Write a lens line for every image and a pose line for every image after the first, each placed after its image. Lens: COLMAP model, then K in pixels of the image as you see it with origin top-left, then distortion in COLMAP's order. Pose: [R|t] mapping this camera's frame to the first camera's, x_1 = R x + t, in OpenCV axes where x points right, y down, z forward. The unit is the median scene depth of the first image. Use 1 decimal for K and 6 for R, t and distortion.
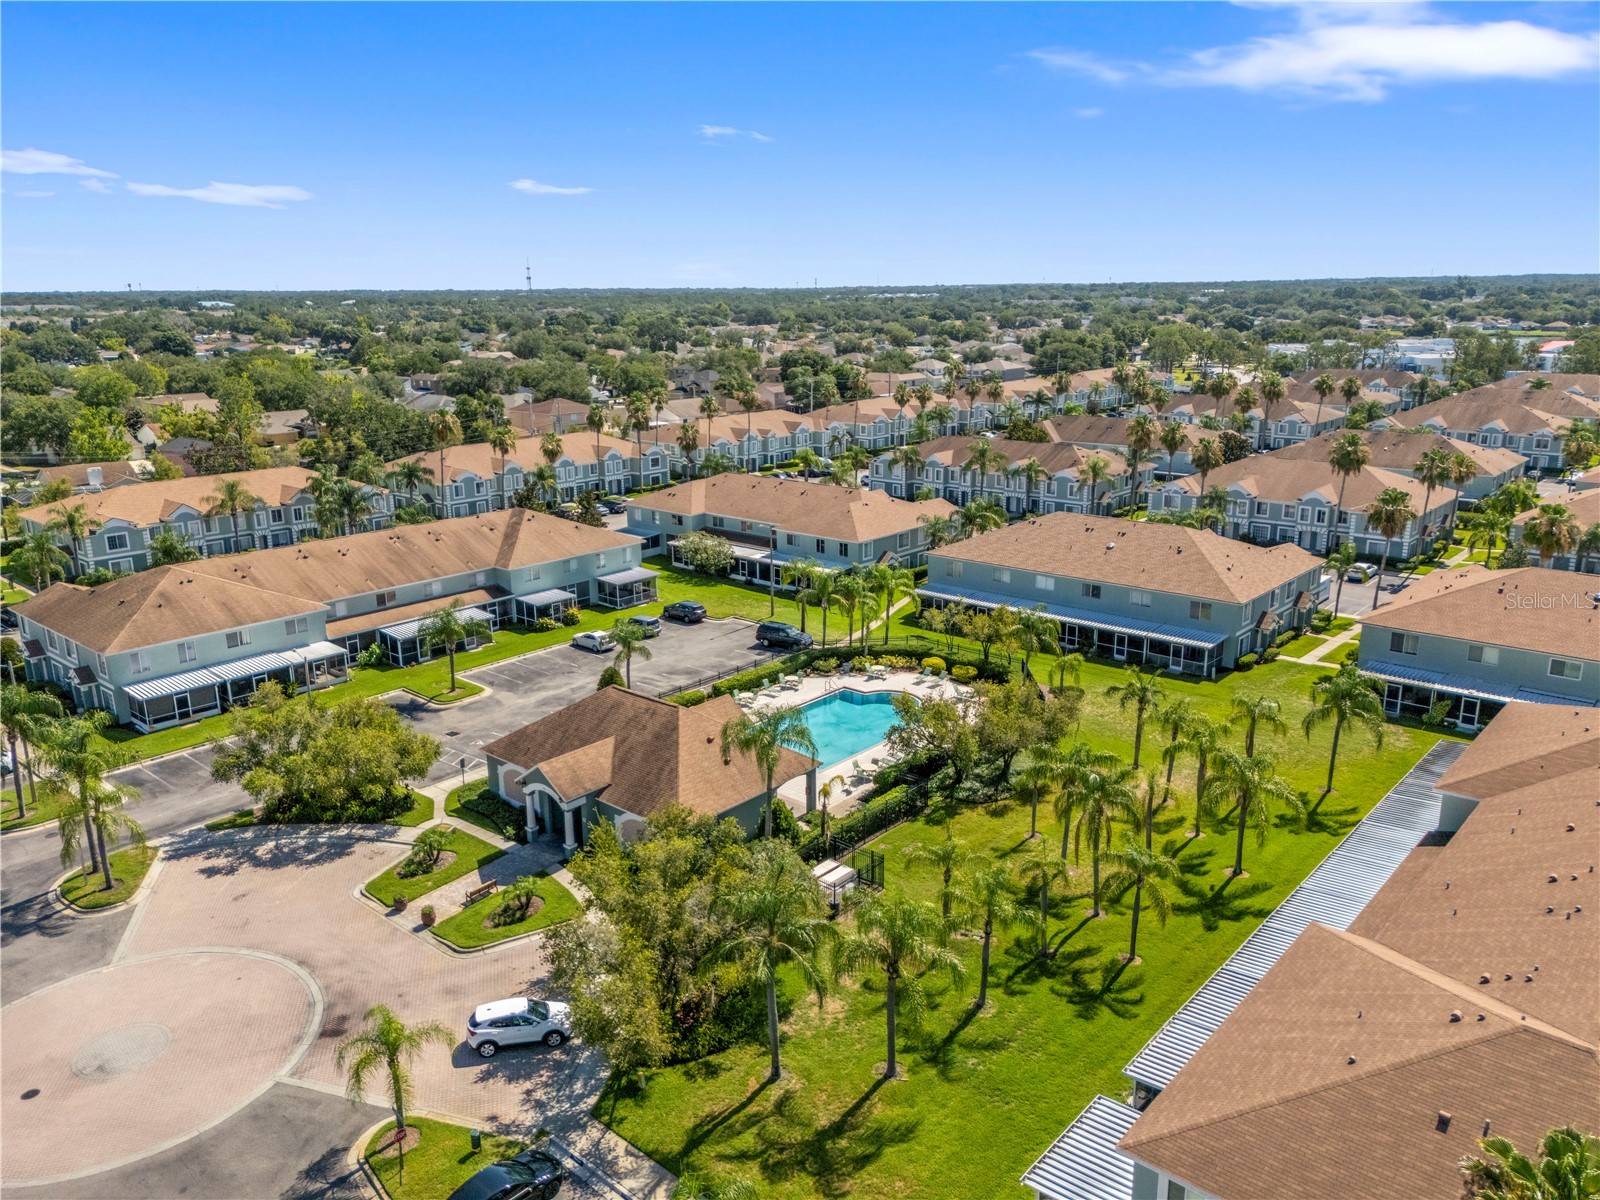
lens RADIAL K [[1172.1, 0, 800.3], [0, 1172.1, 605.8], [0, 0, 1]] dist [0.079849, -0.072813]
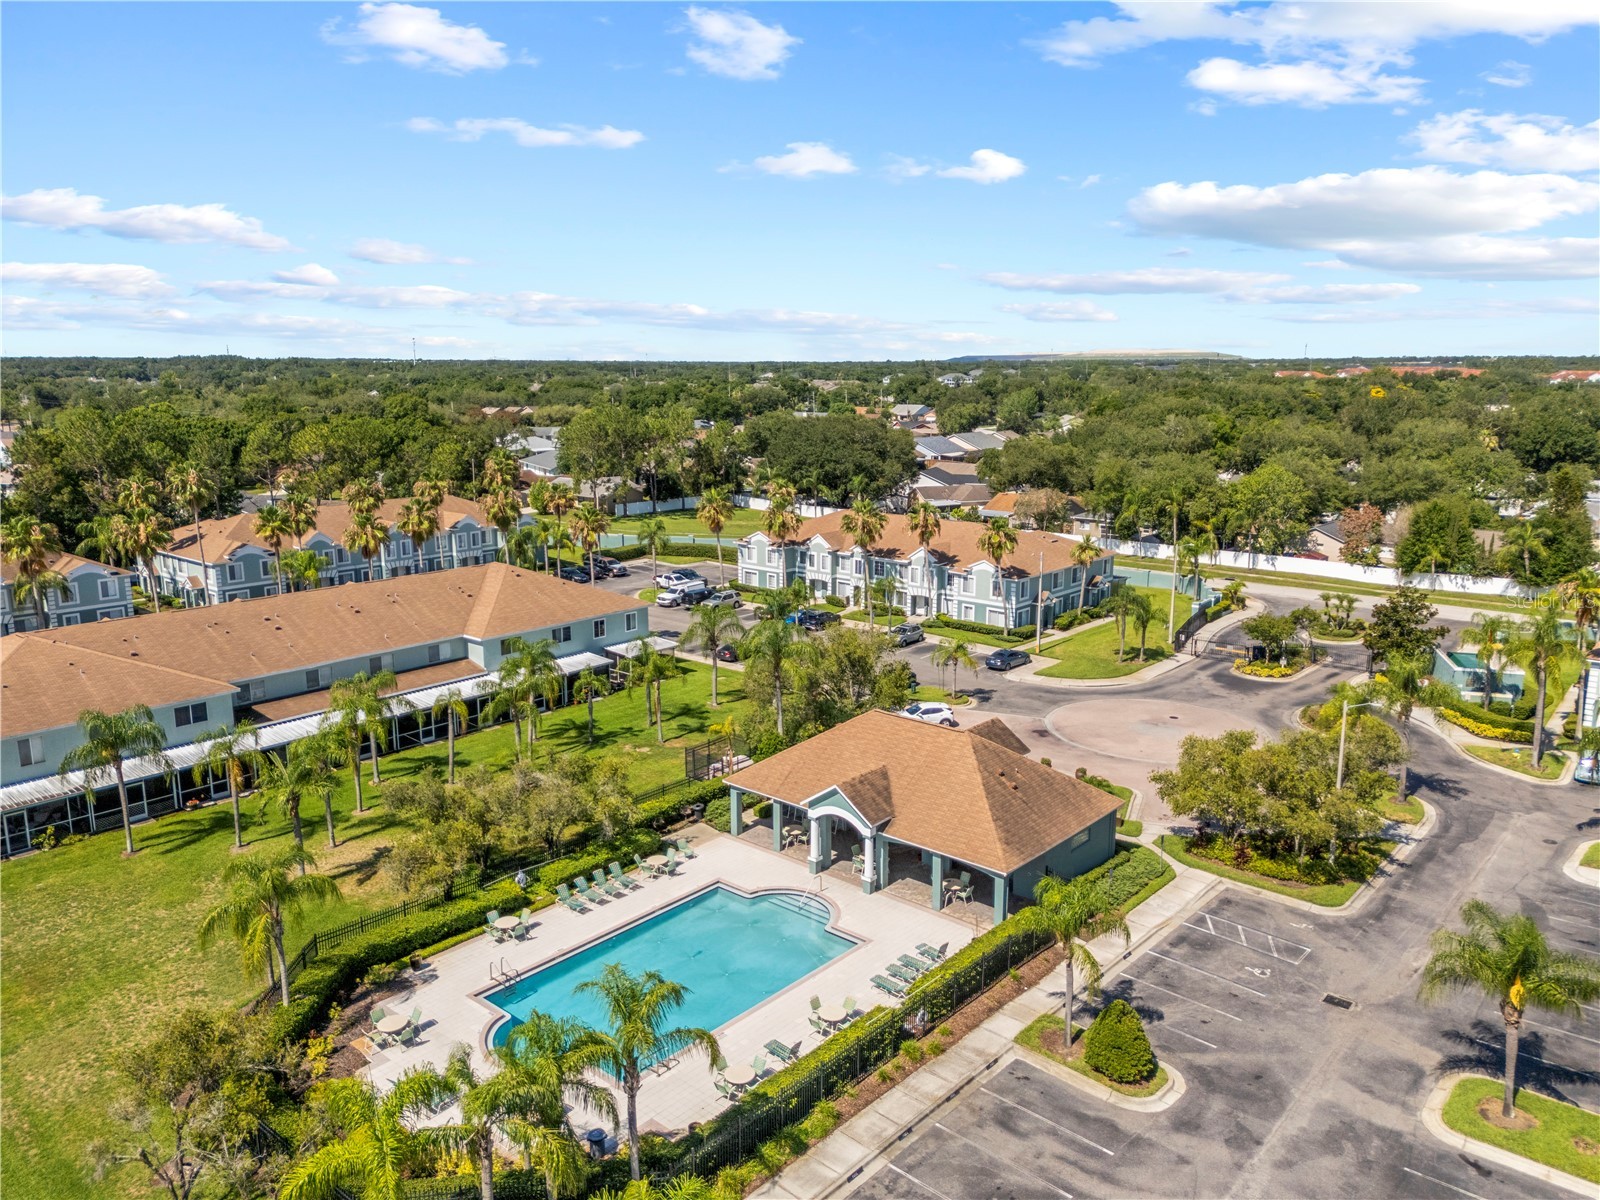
lens RADIAL K [[1172.1, 0, 800.3], [0, 1172.1, 605.8], [0, 0, 1]] dist [0.079849, -0.072813]
pose [[-0.999924, 0.011482, 0.004457, -0.034854], [0.012257, 0.892376, 0.451125, -0.285572], [0.001202, 0.451146, -0.892450, 1.249790]]
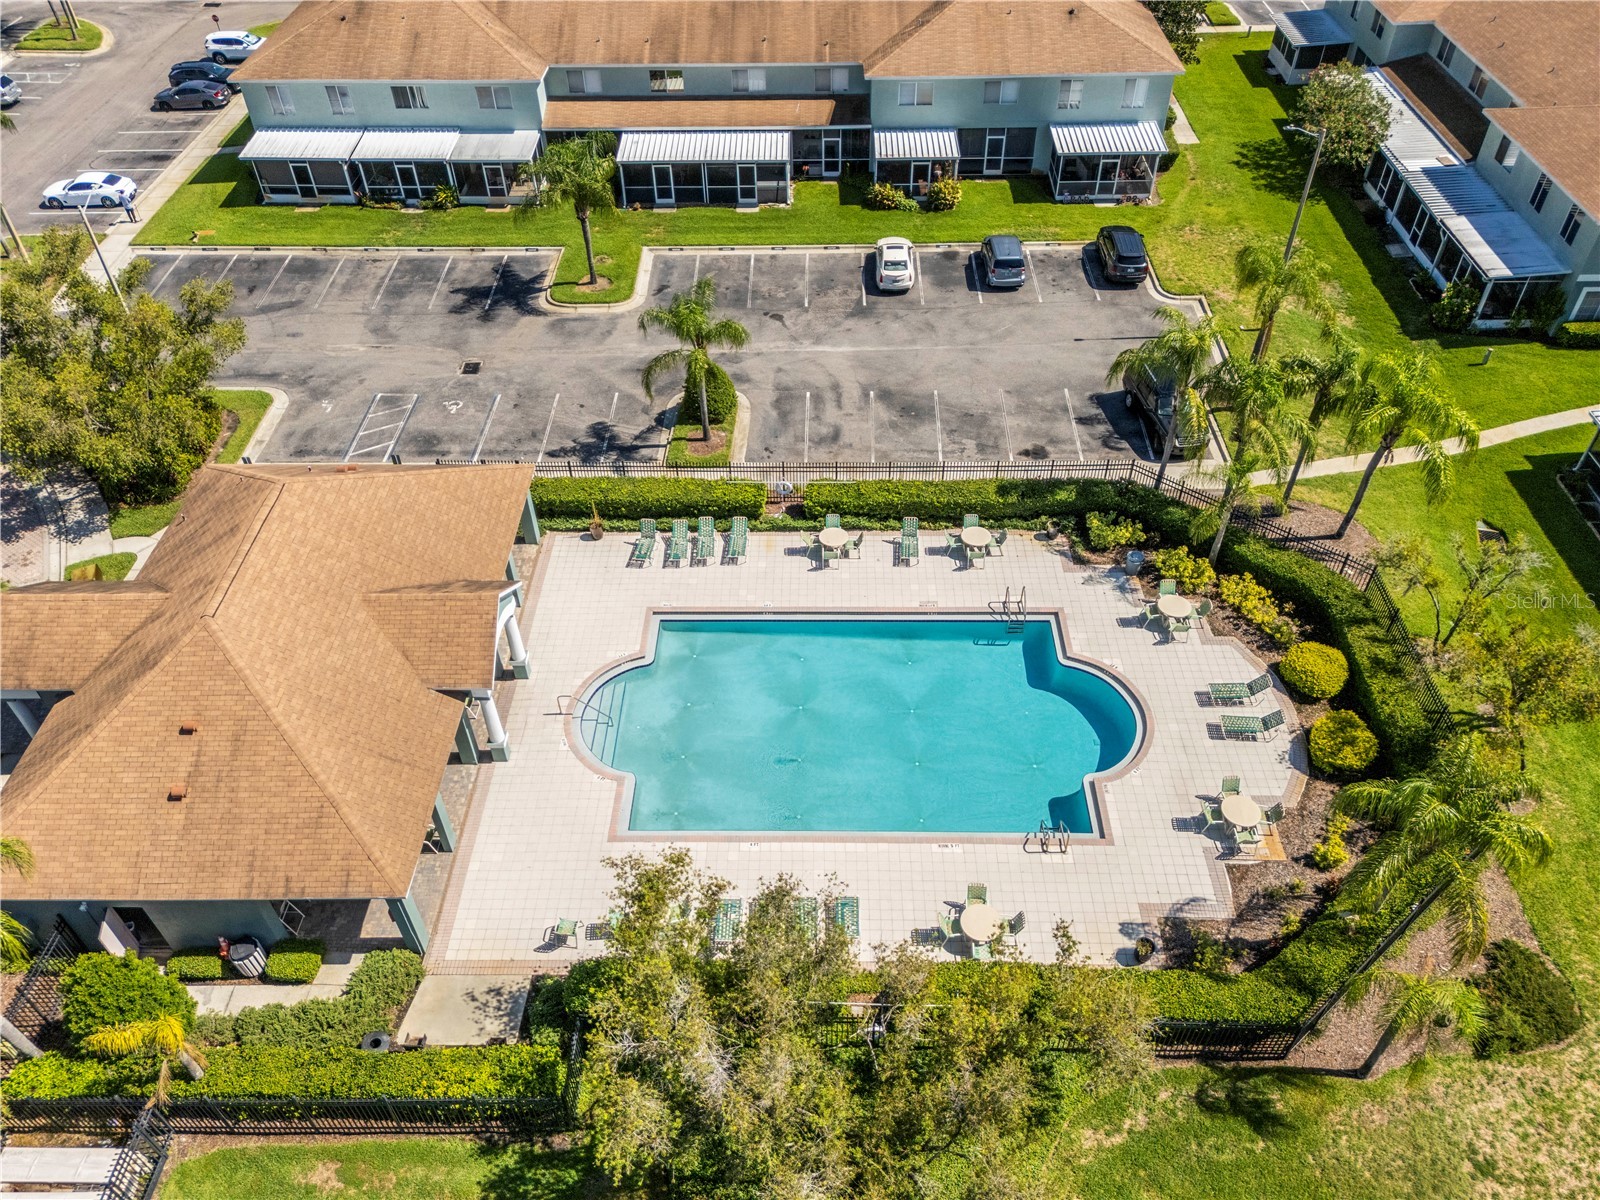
lens RADIAL K [[1188.4, 0, 800.0], [0, 1188.4, 600.0], [0, 0, 1]] dist [0.041903, -0.024202]
pose [[0.644189, 0.524731, -0.556487, 0.207687], [-0.189573, 0.814396, 0.548472, -0.151504], [0.741001, -0.247824, 0.624100, 0.613757]]
